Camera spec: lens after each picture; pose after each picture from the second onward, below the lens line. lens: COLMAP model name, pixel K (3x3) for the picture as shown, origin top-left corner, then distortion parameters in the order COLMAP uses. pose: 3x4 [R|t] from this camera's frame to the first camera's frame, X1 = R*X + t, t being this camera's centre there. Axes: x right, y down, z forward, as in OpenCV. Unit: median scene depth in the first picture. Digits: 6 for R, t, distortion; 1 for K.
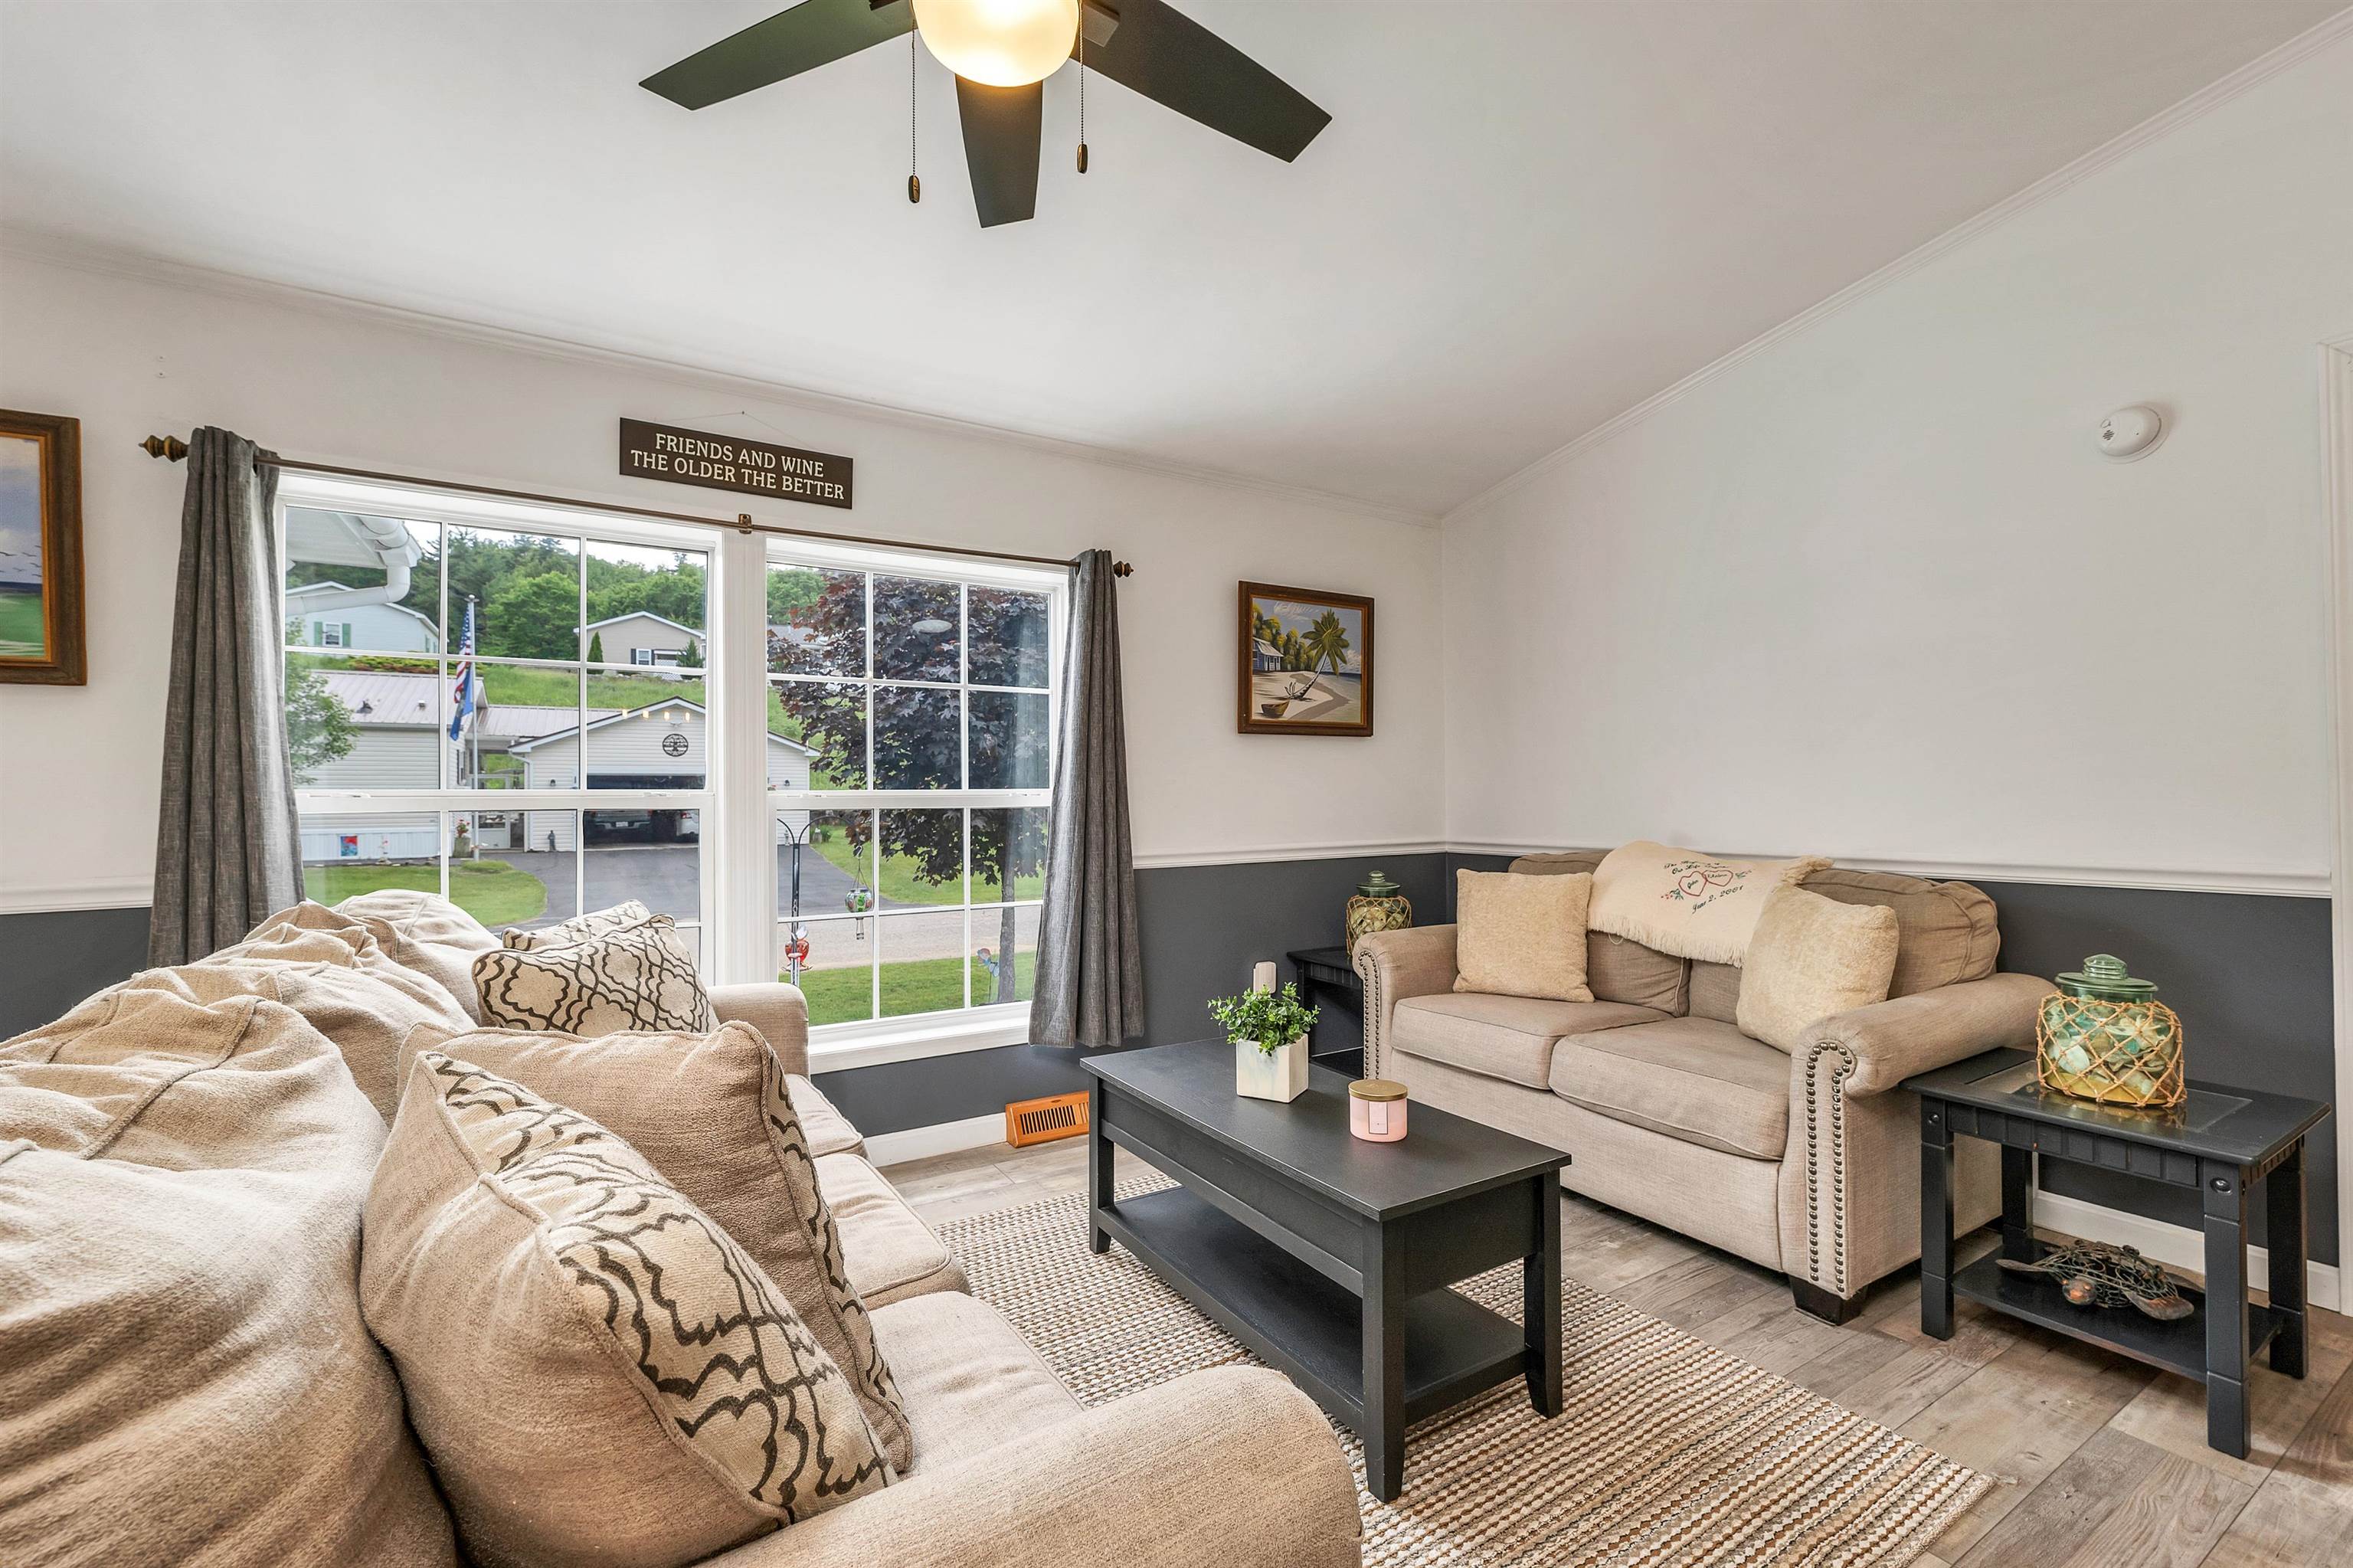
lens RADIAL K [[984.2, 0, 1172.3], [0, 984.2, 789.8], [0, 0, 1]] dist [-0.000109, -0.000556]
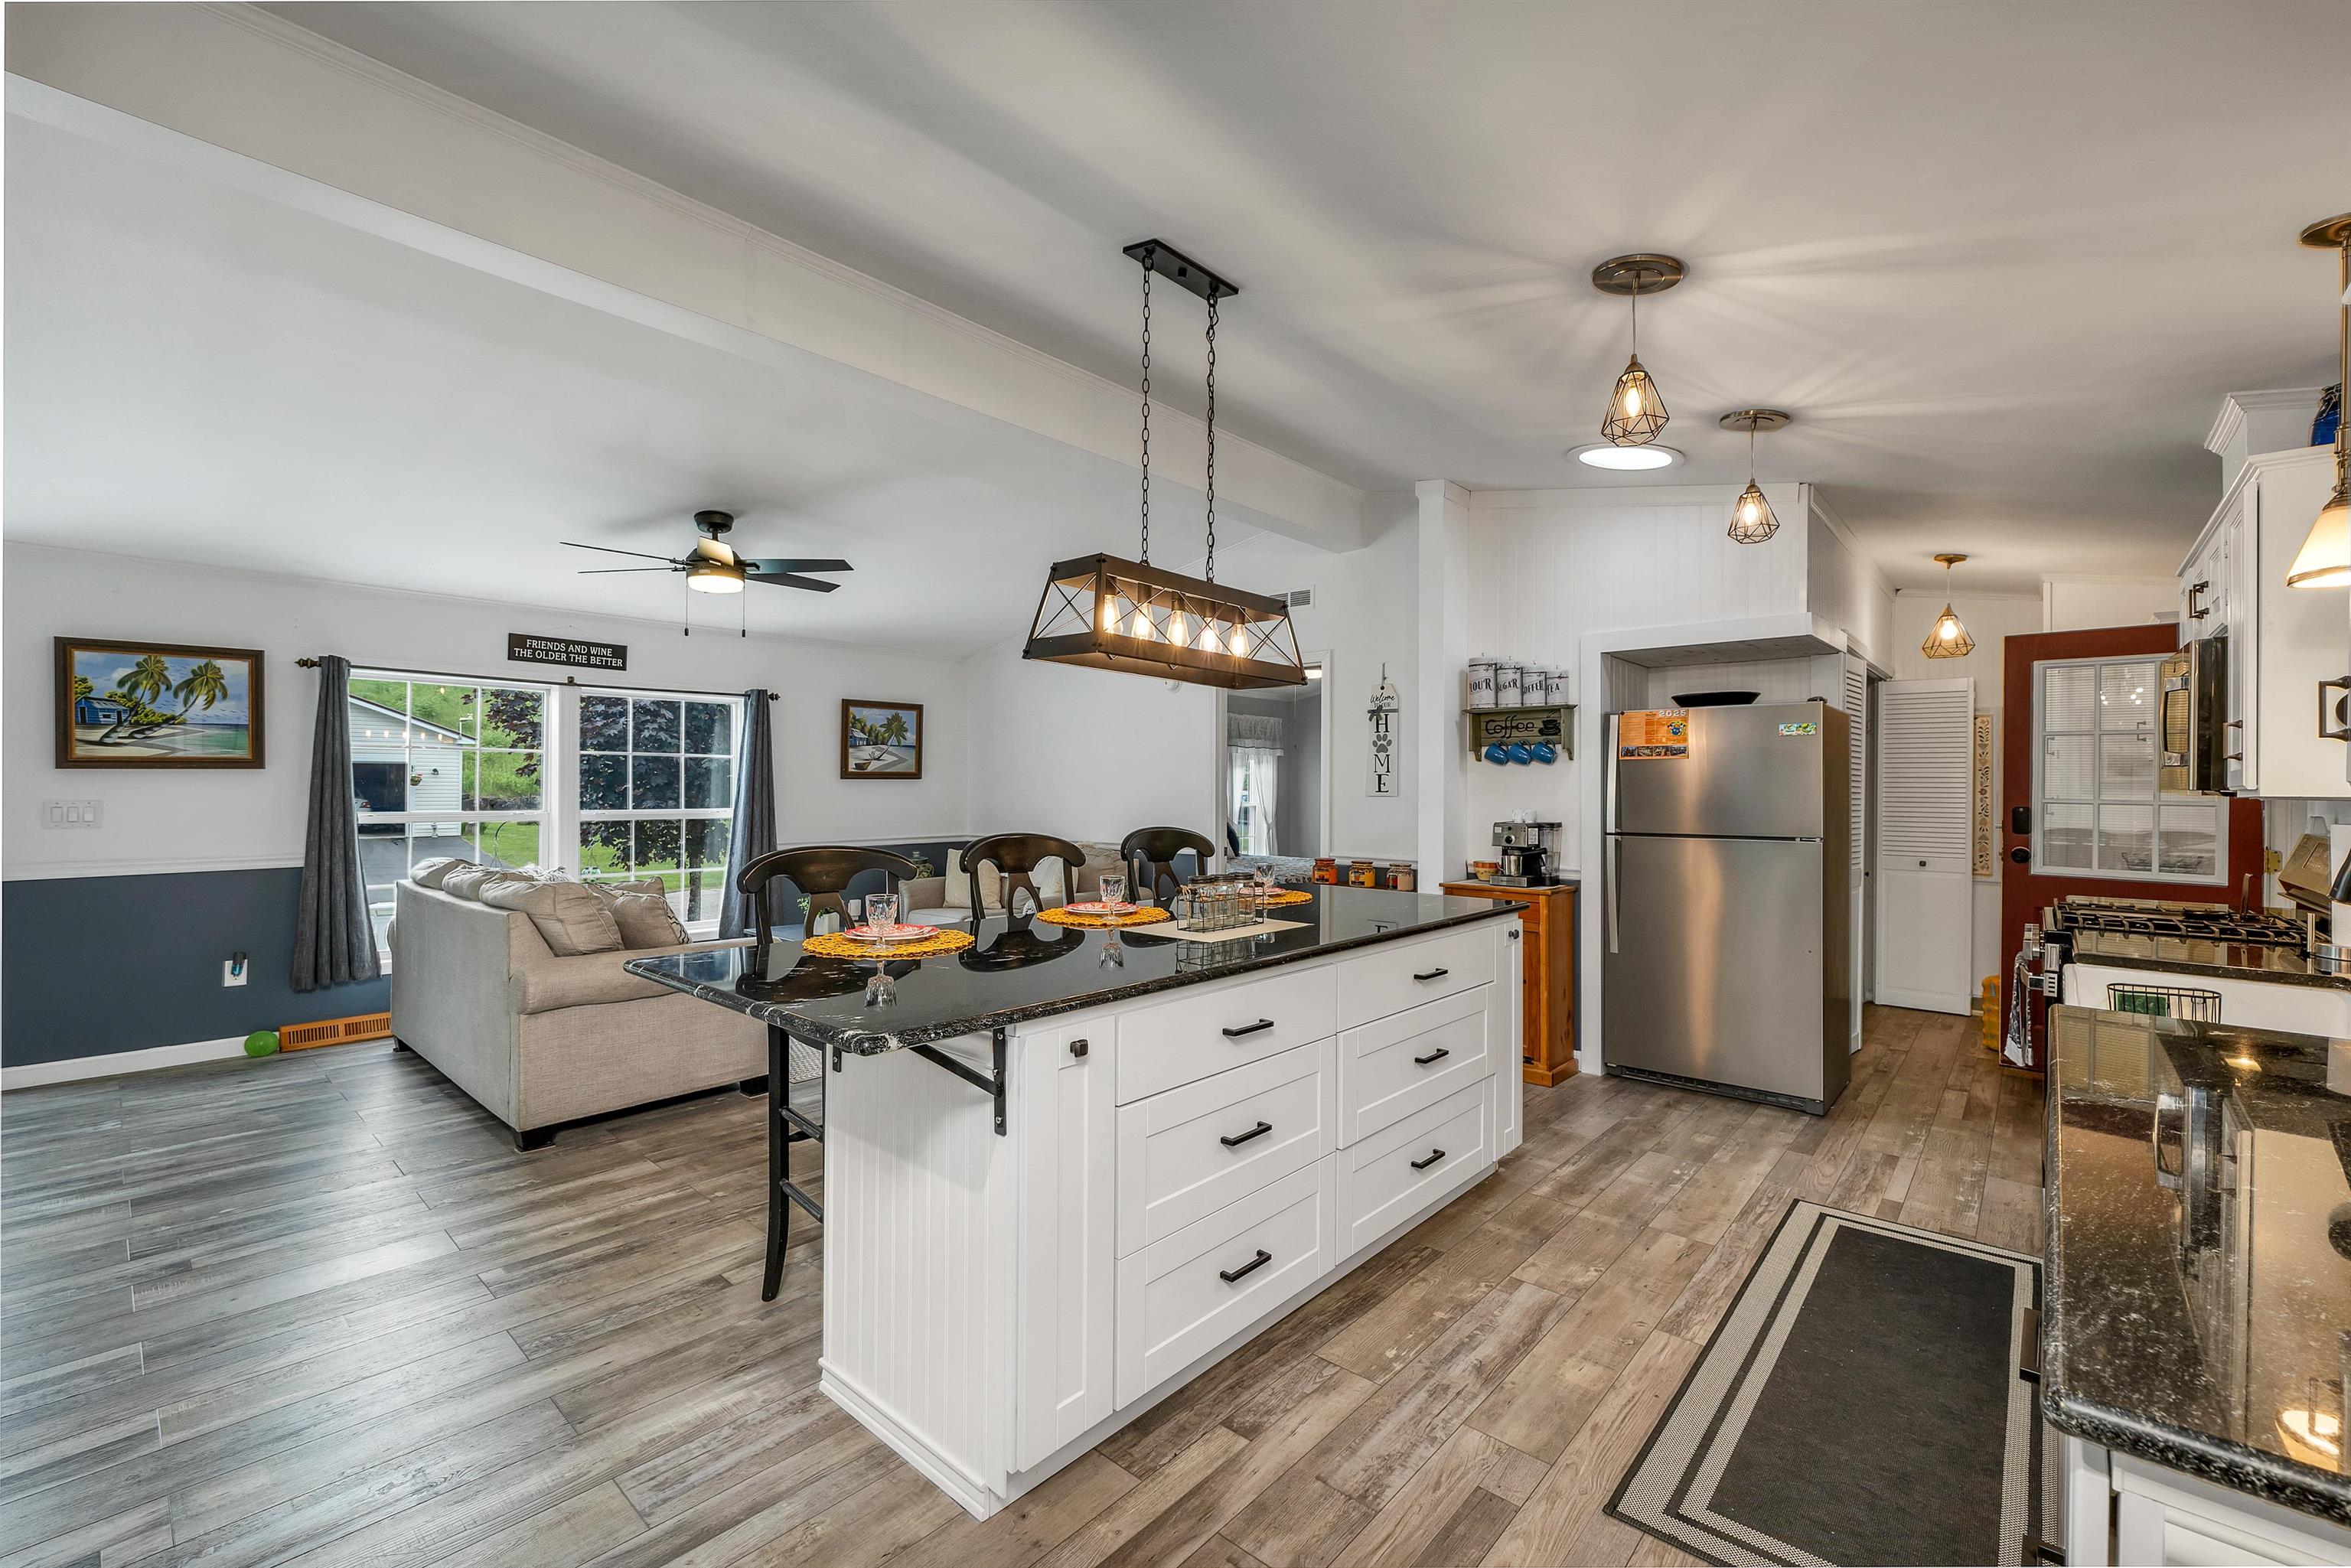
lens RADIAL K [[983.3, 0, 1169.7], [0, 983.3, 783.0], [0, 0, 1]] dist [-0.000109, -0.000556]
pose [[0.955669, 0.013057, 0.294153, 0.121641], [-0.012690, 0.999914, -0.003155, -0.054523], [-0.294169, -0.000718, 0.955753, -1.033850]]
